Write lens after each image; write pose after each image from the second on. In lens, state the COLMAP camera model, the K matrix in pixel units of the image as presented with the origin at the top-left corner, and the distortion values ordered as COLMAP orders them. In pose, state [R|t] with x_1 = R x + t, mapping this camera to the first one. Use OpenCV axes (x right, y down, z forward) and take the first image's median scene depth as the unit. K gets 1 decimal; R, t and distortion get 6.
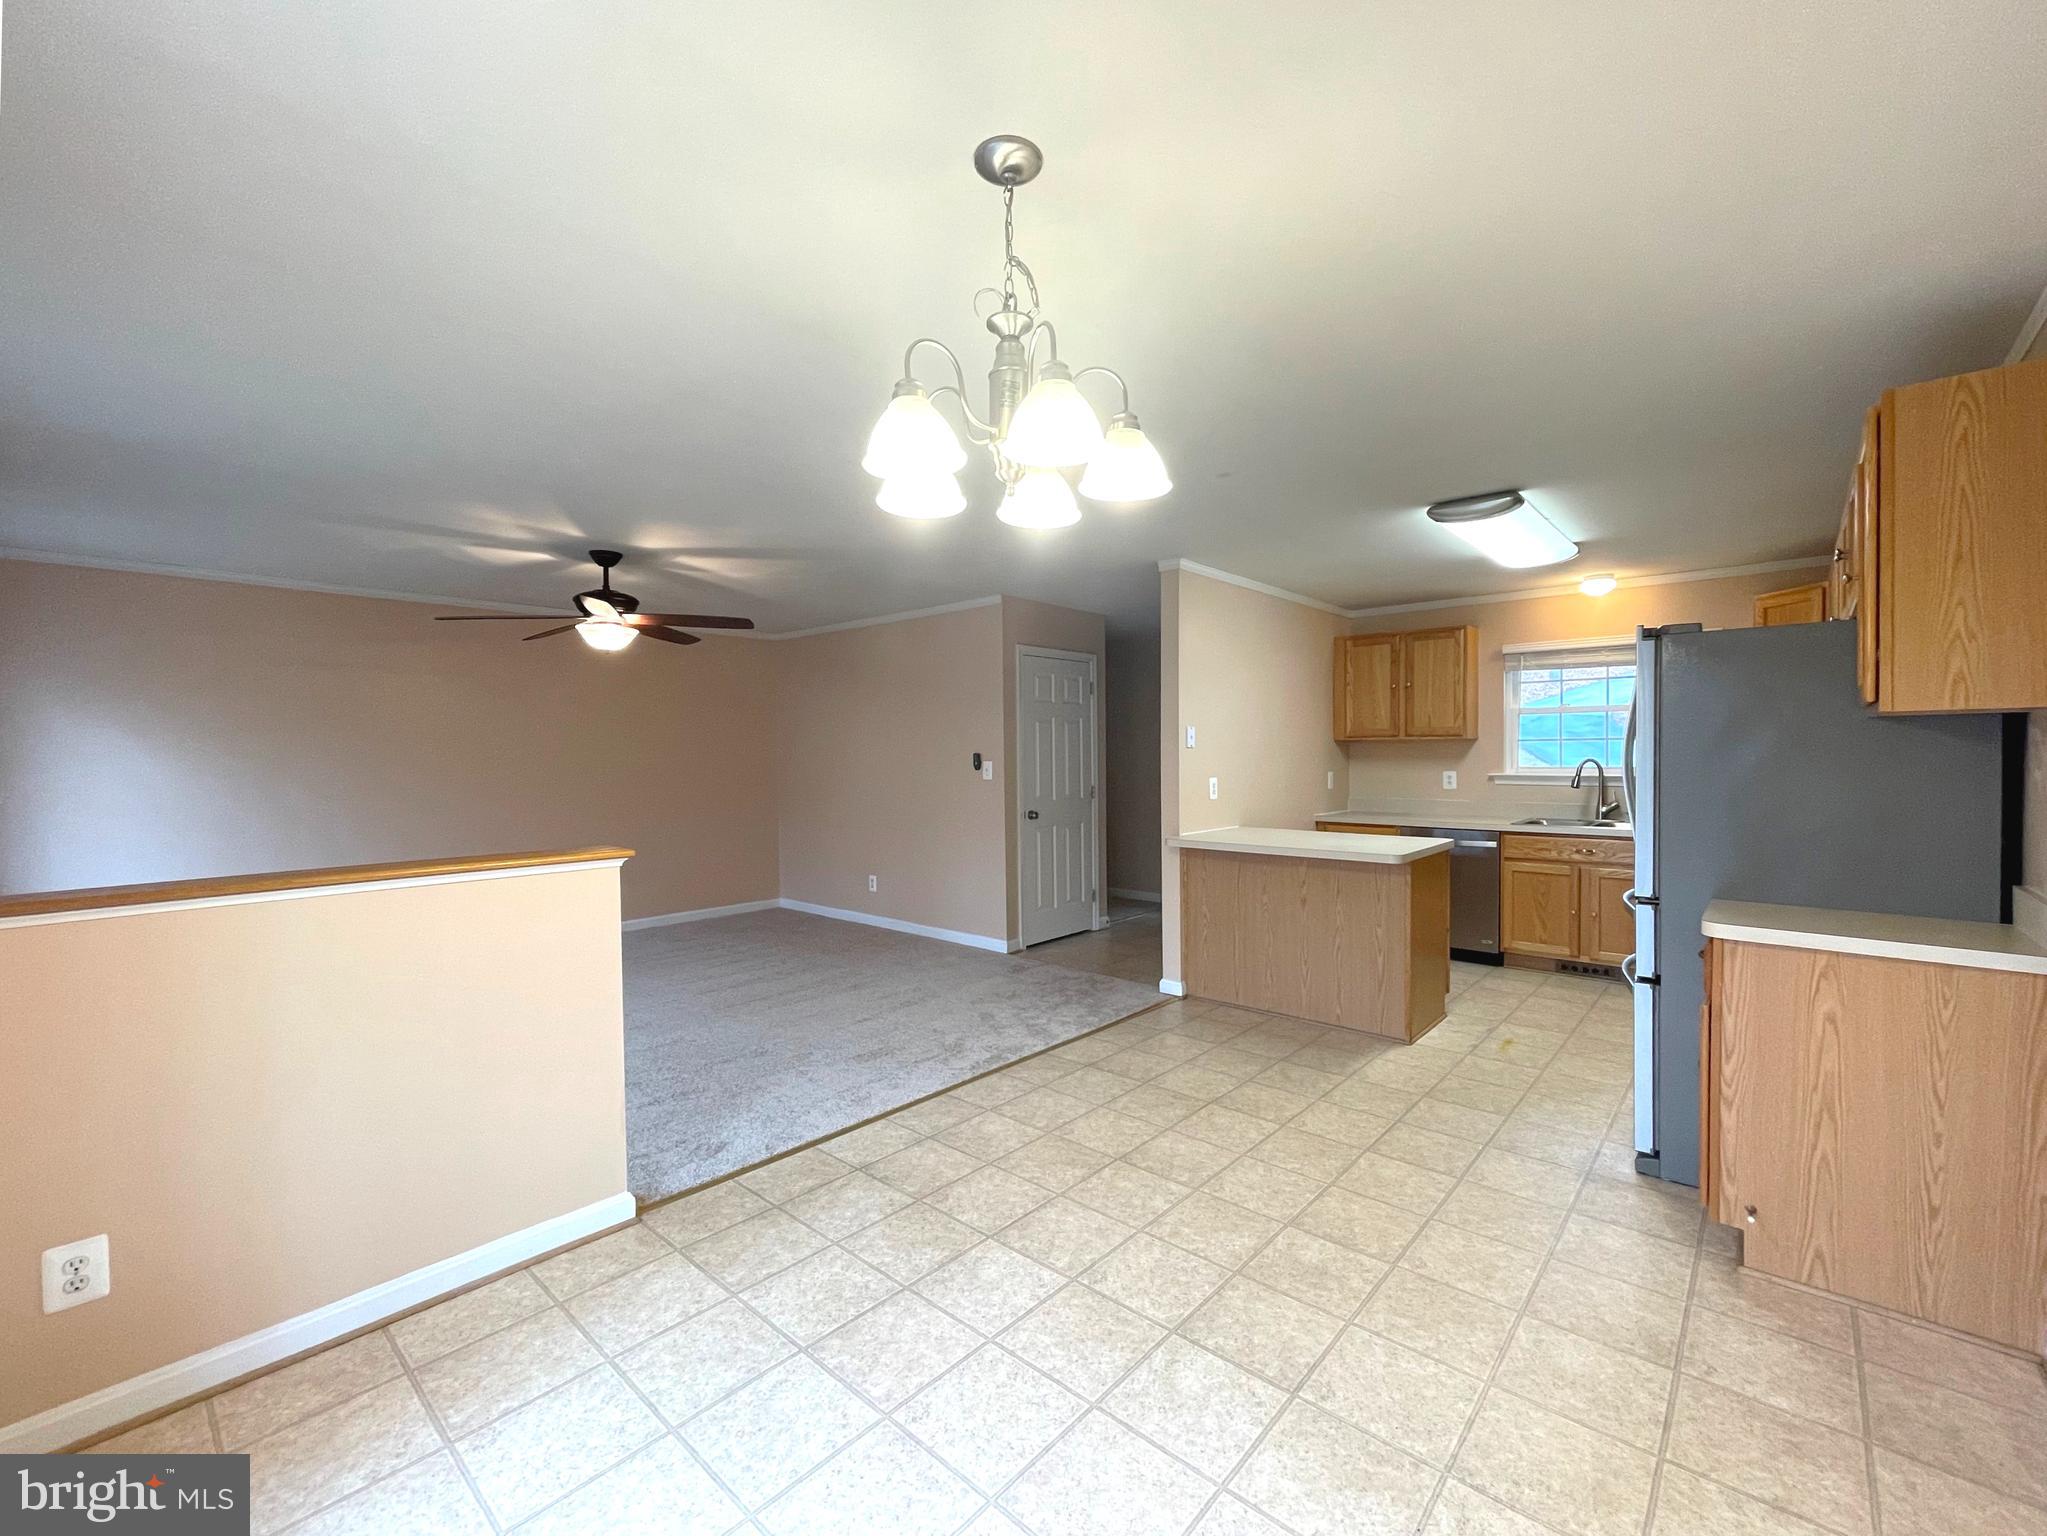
lens RADIAL K [[828.2, 0, 1030.2], [0, 828.2, 780.8], [0, 0, 1]] dist [-0.005523, 0.000604]
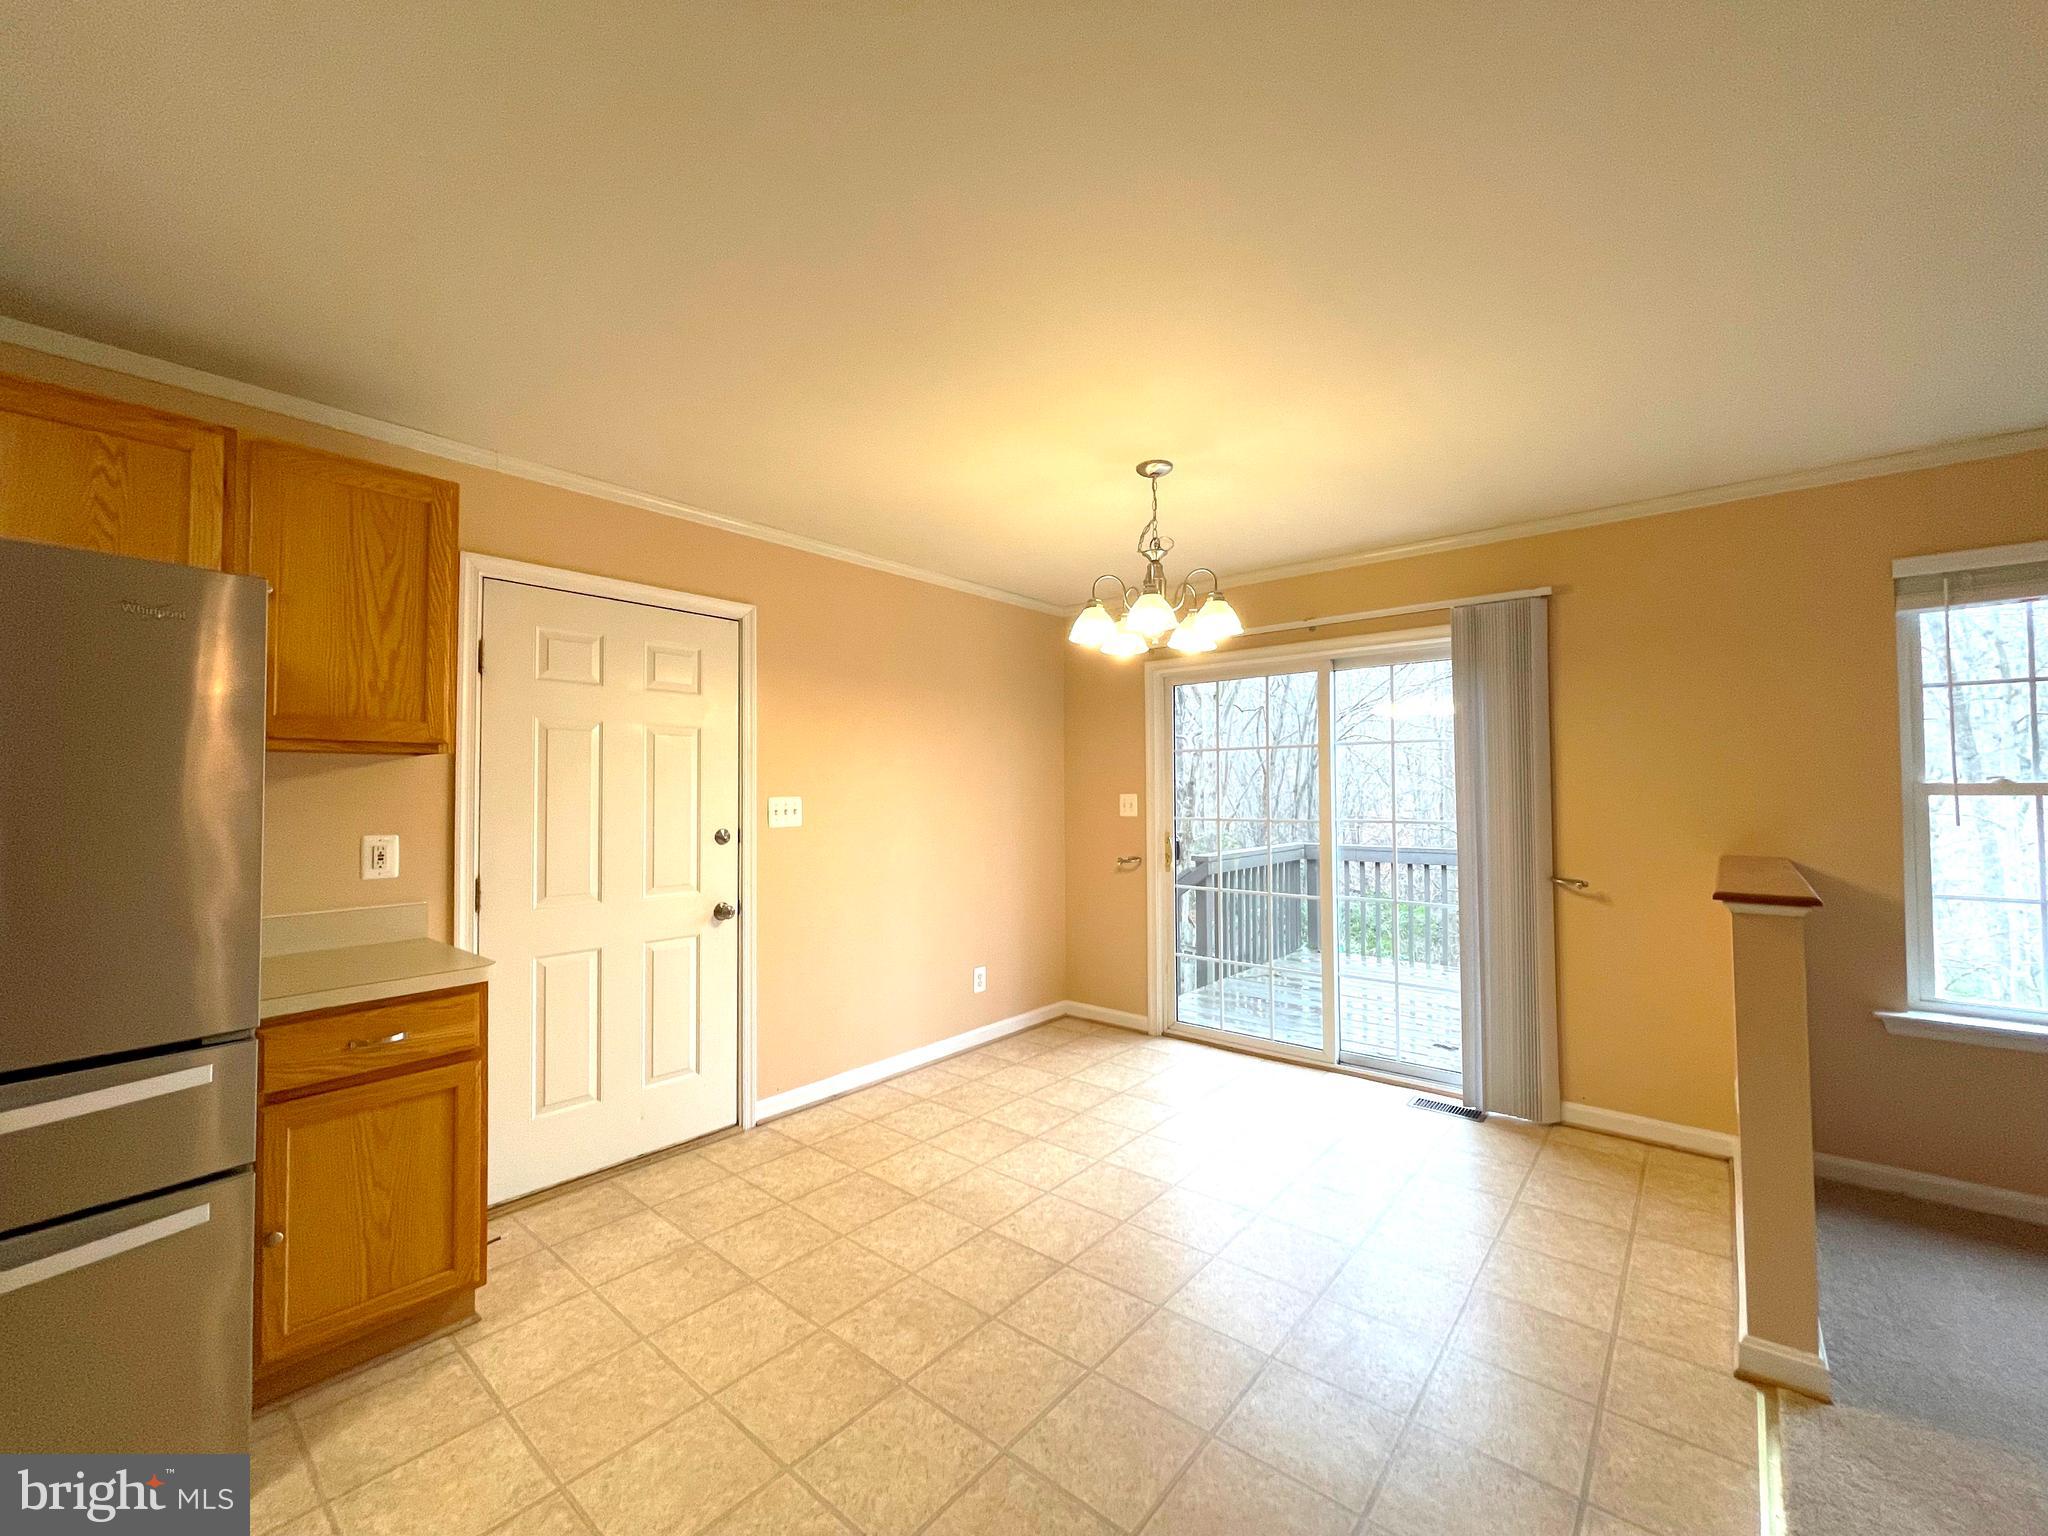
lens RADIAL K [[828.6, 0, 1014.7], [0, 828.6, 766.3], [0, 0, 1]] dist [-0.005523, 0.000604]
pose [[-0.999430, 0.010759, -0.031997, 0.144538], [0.010637, 0.999936, 0.003972, -0.031267], [0.032038, 0.003629, -0.999480, 1.146907]]
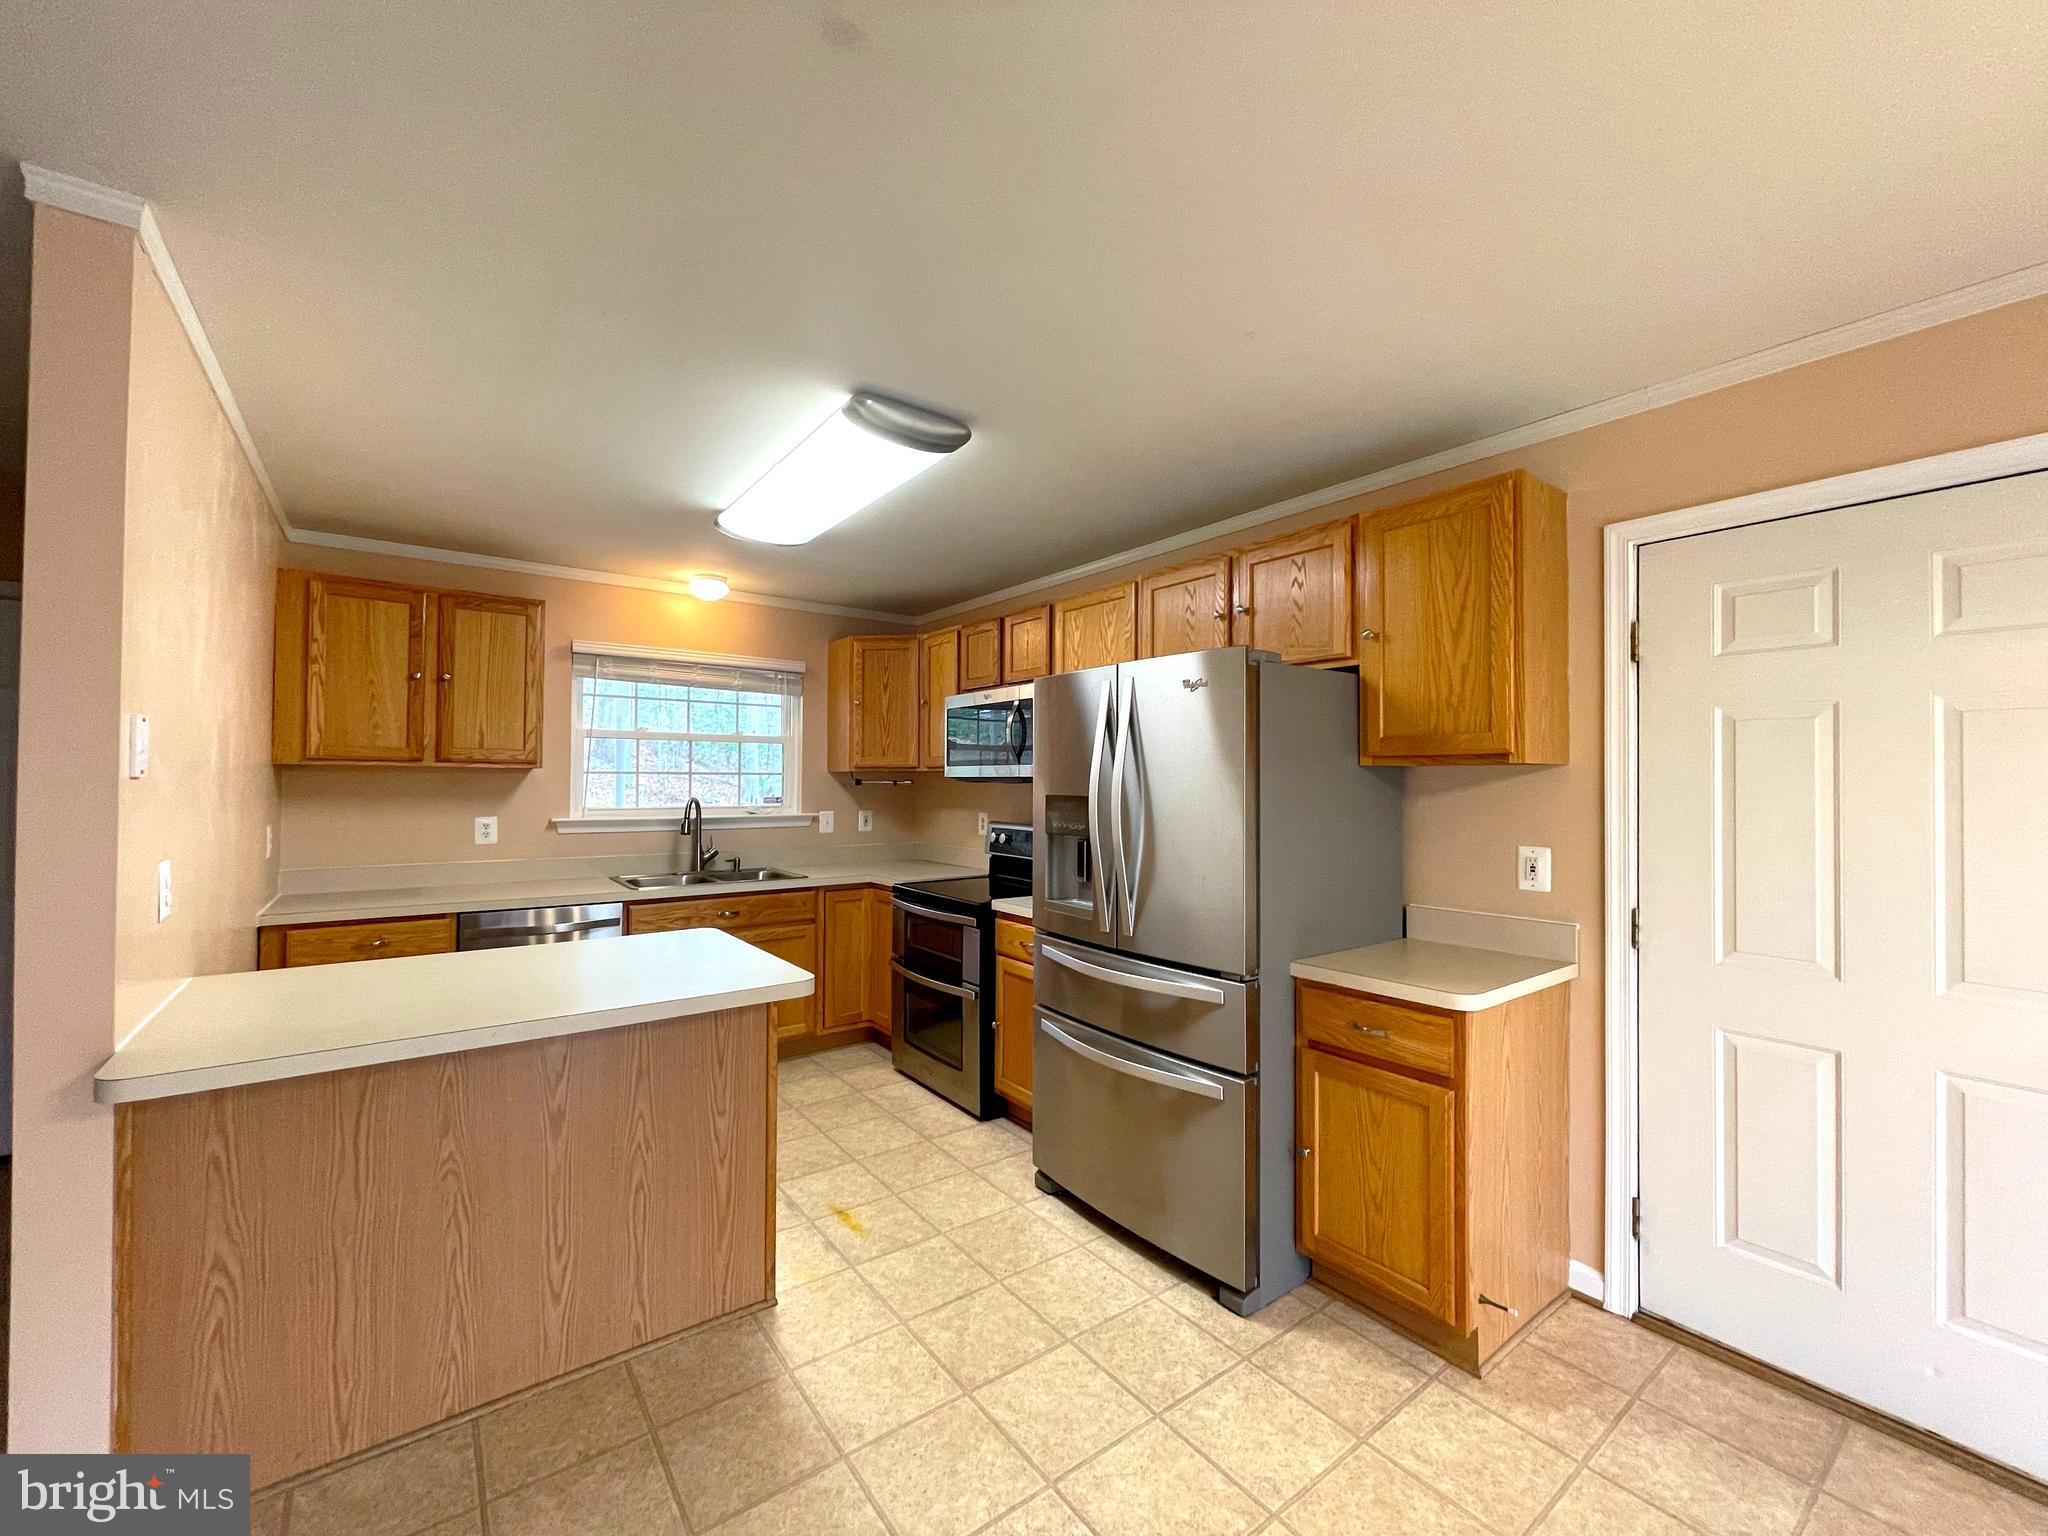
lens RADIAL K [[828.6, 0, 1034.2], [0, 828.6, 769.5], [0, 0, 1]] dist [-0.005523, 0.000604]
pose [[0.200822, 0.022612, 0.979367, -0.077893], [0.026181, 0.999253, -0.028440, -0.031401], [-0.979278, 0.031353, 0.200080, 0.736540]]
